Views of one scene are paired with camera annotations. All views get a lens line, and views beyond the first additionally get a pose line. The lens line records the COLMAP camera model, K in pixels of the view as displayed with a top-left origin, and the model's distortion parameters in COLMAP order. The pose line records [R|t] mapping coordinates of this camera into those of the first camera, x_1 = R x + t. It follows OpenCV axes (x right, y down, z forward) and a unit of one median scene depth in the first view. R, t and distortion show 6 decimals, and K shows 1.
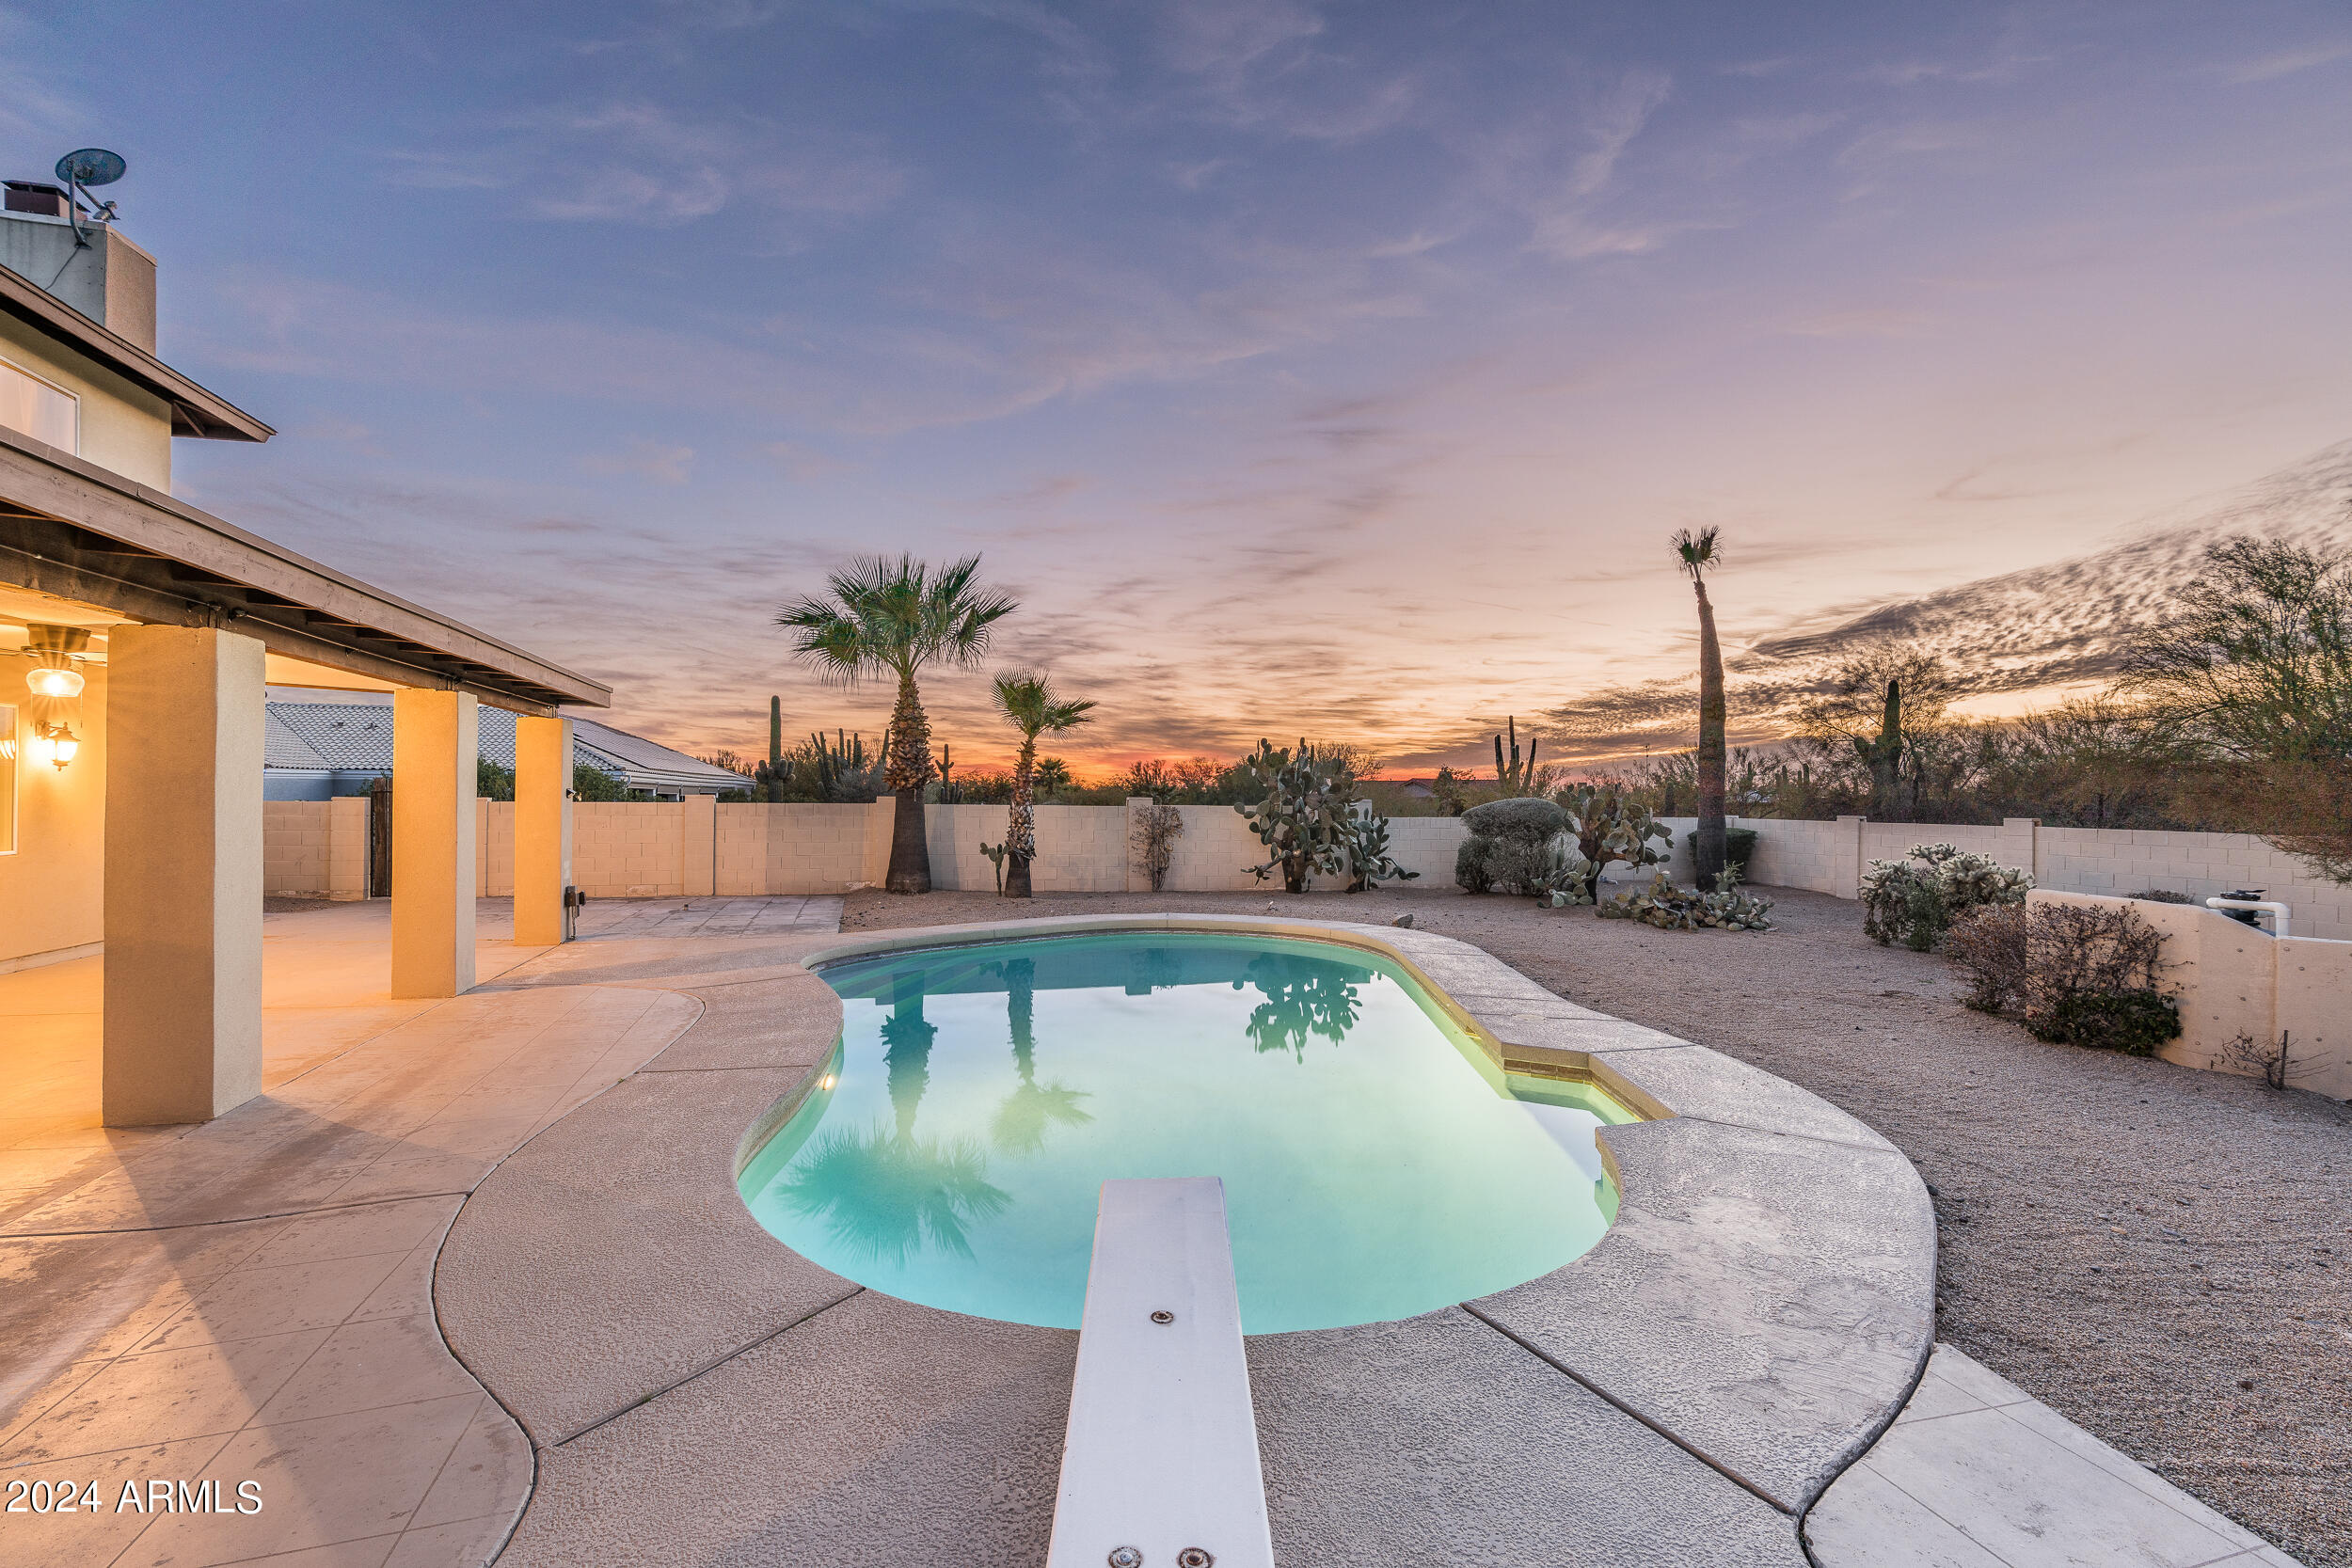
lens RADIAL K [[1084.8, 0, 1176.0], [0, 1084.8, 784.0], [0, 0, 1]] dist [0.000311, 0.018174]
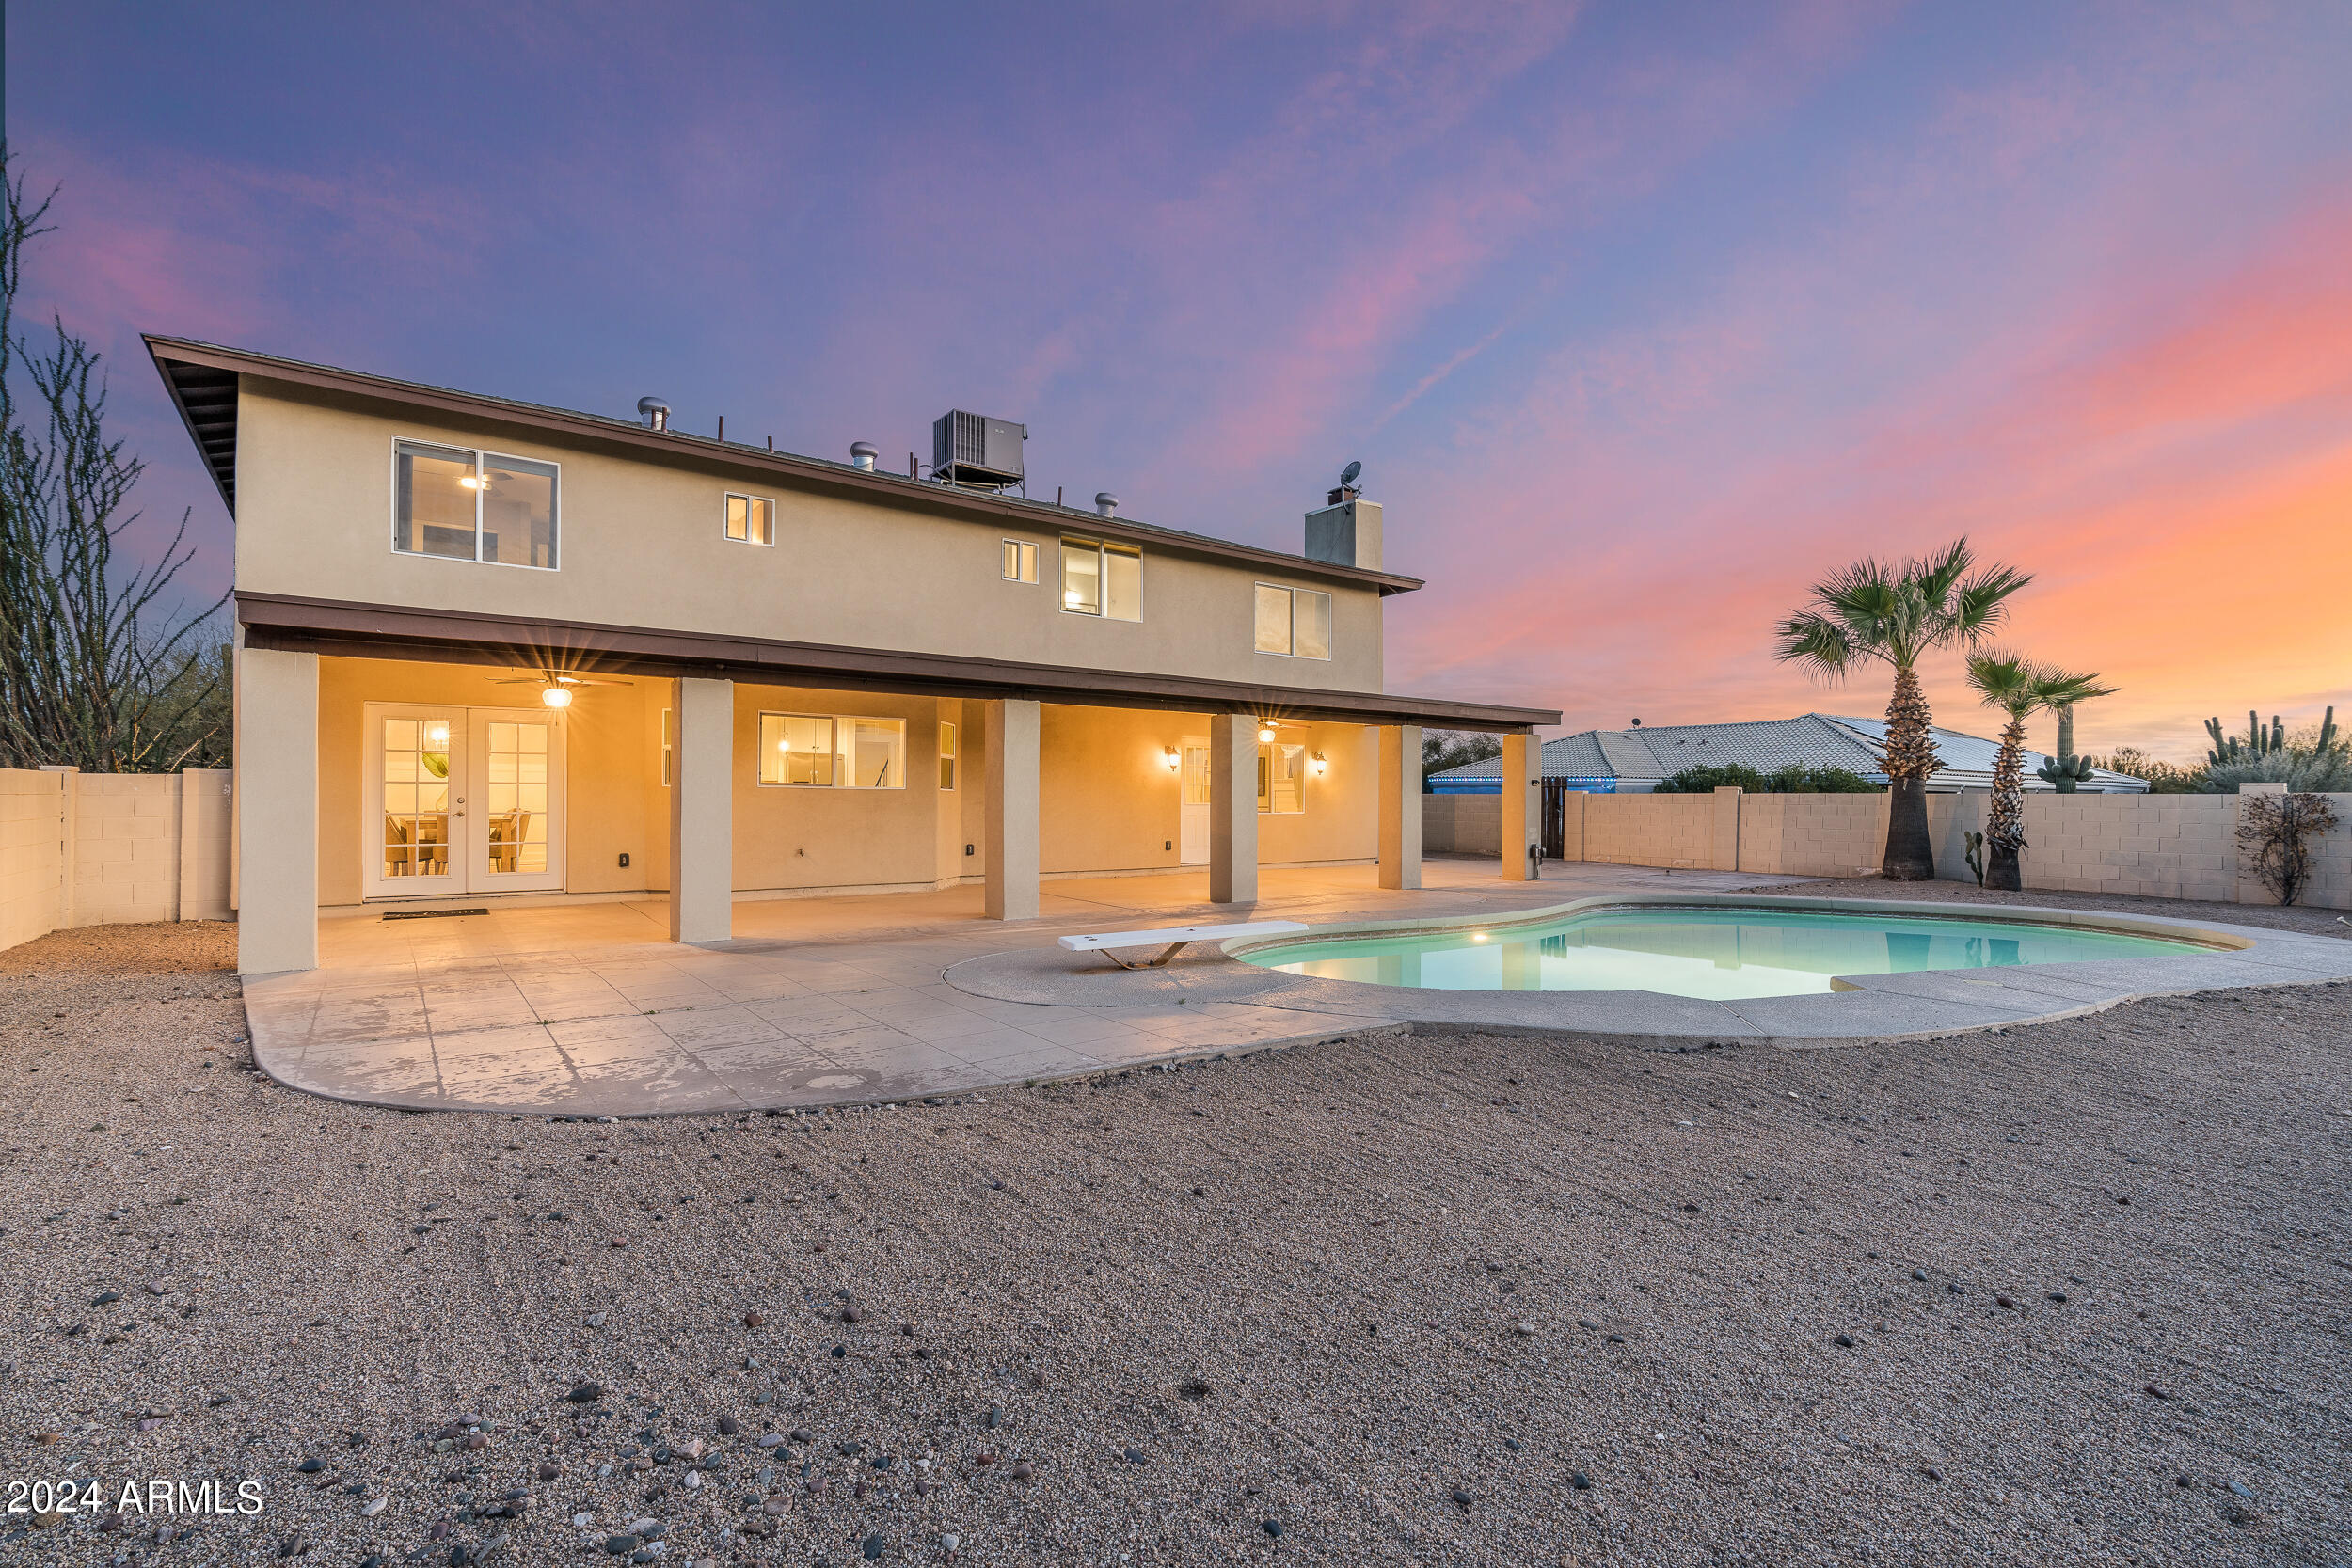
lens RADIAL K [[1084.8, 0, 1176.0], [0, 1084.8, 784.0], [0, 0, 1]] dist [0.000311, 0.018174]
pose [[0.397016, -0.015250, -0.917685, 0.392811], [0.008180, 0.999881, -0.013077, 0.016615], [0.917775, -0.002315, 0.397093, -0.037573]]
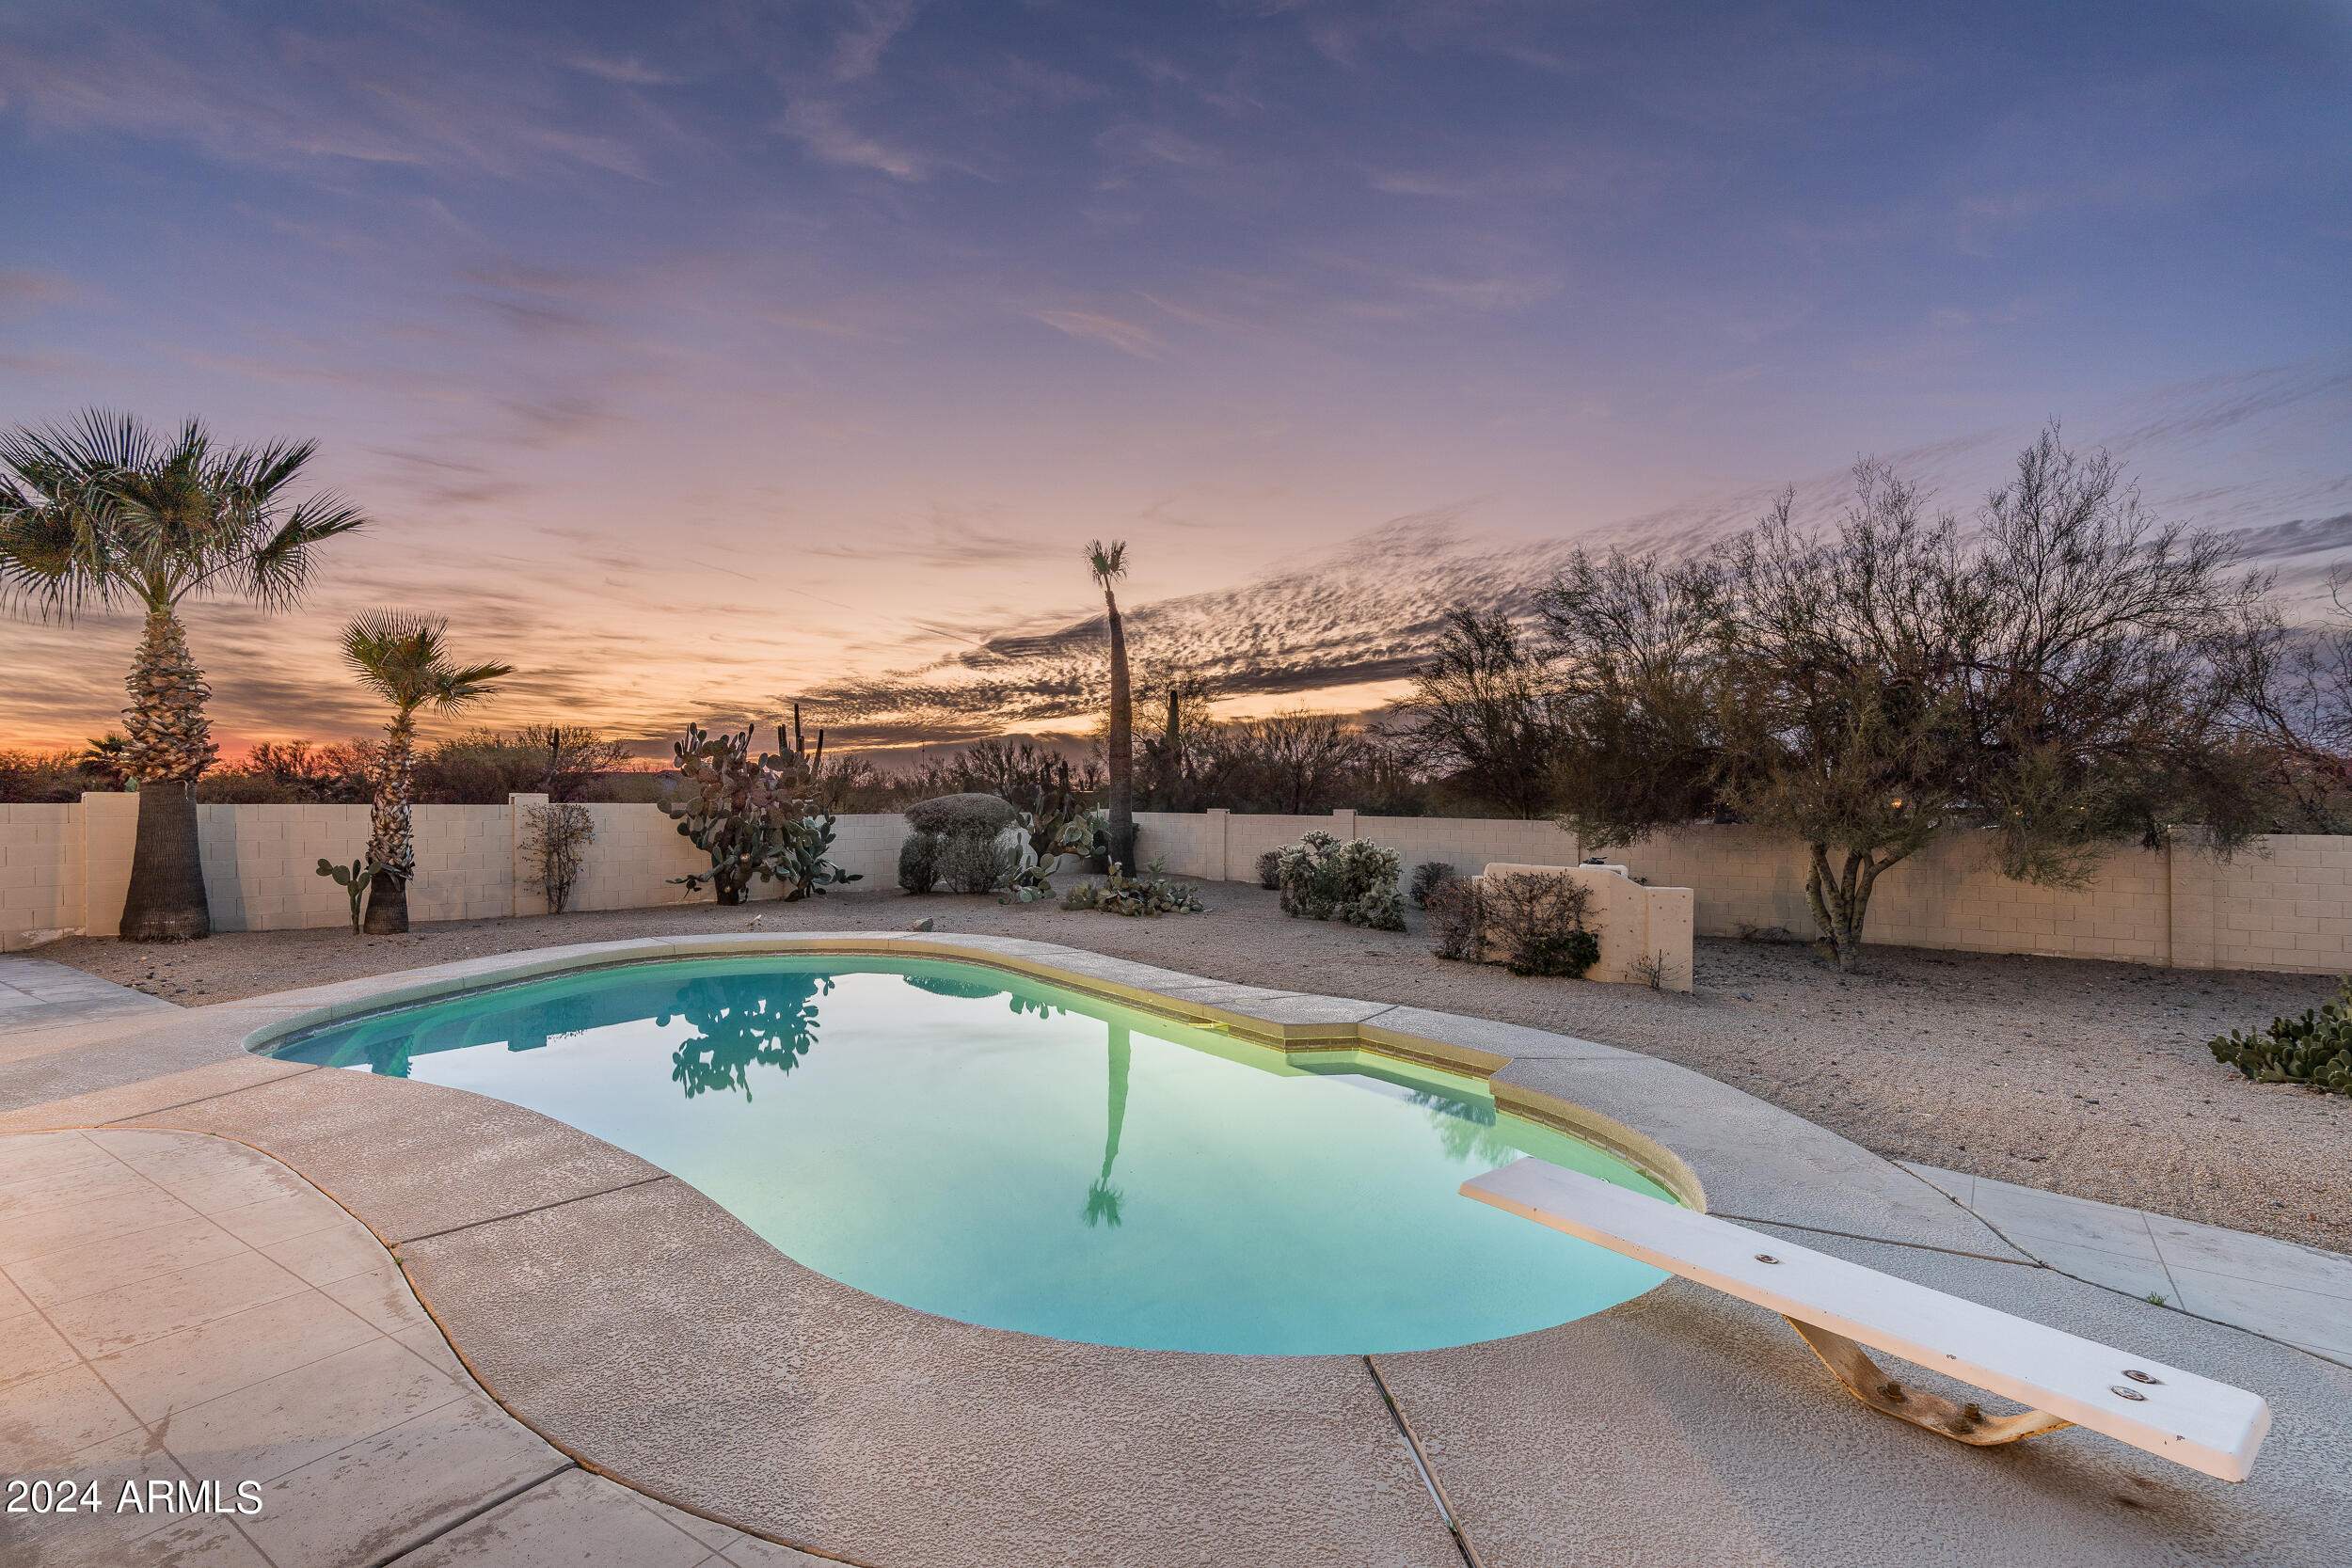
lens RADIAL K [[1200.0, 0, 1121.3], [0, 1200.0, 832.8], [0, 0, 1]] dist [0.018254, -0.000646]
pose [[0.802209, -0.022915, 0.596604, -0.208372], [-0.004447, 0.999006, 0.044350, 0.000464], [-0.597027, -0.038231, 0.801310, 0.064147]]
